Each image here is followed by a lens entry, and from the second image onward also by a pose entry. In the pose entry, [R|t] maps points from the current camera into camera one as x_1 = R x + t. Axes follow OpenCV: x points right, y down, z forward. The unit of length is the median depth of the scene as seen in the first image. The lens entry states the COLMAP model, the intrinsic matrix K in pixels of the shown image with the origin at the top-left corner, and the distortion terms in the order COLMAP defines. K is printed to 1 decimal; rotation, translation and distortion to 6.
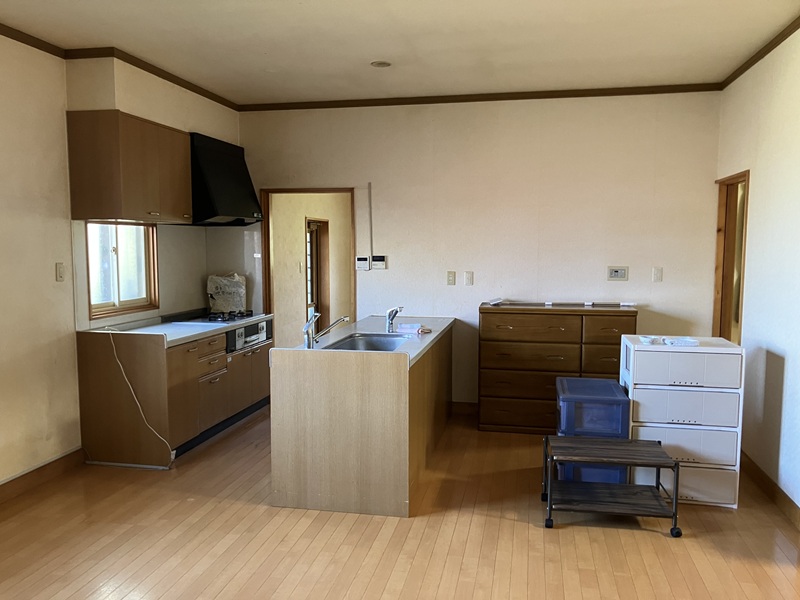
lens RADIAL K [[665.0, 0, 399.0], [0, 665.0, 301.7], [0, 0, 1]] dist [0.019564, -0.016581]
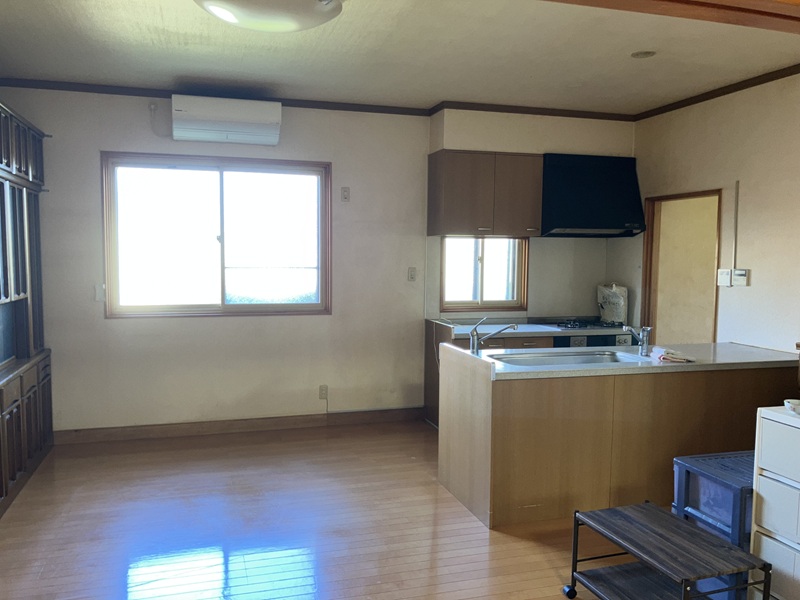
lens RADIAL K [[665.0, 0, 396.5], [0, 665.0, 306.9], [0, 0, 1]] dist [0.019564, -0.016581]
pose [[0.465382, 0.072025, -0.882175, 0.569611], [-0.083201, 0.995830, 0.037412, -0.021485], [0.881191, 0.055987, 0.469434, 0.278772]]
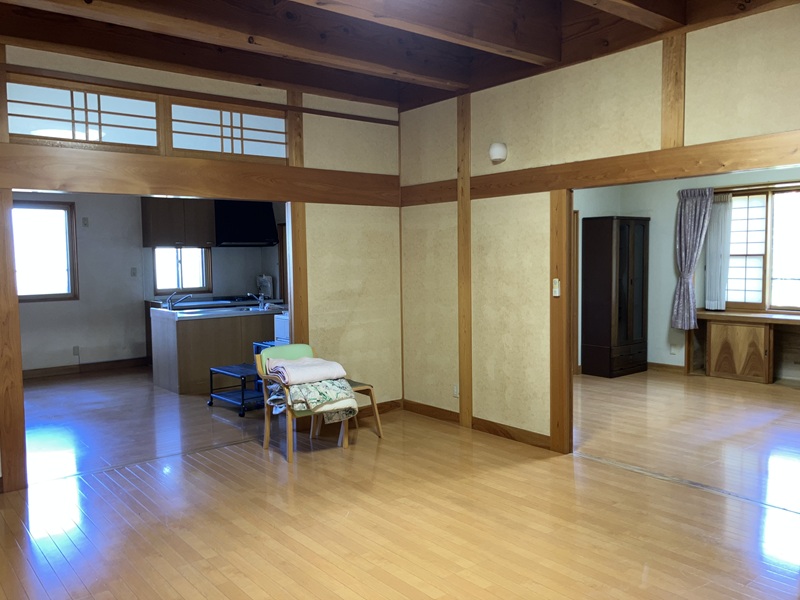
lens RADIAL K [[665.0, 0, 384.2], [0, 665.0, 299.7], [0, 0, 1]] dist [0.019564, -0.016581]
pose [[0.756130, 0.033042, -0.653586, 1.251950], [-0.040643, 0.999168, 0.003493, 0.003221], [0.653158, 0.023922, 0.756844, -0.079510]]
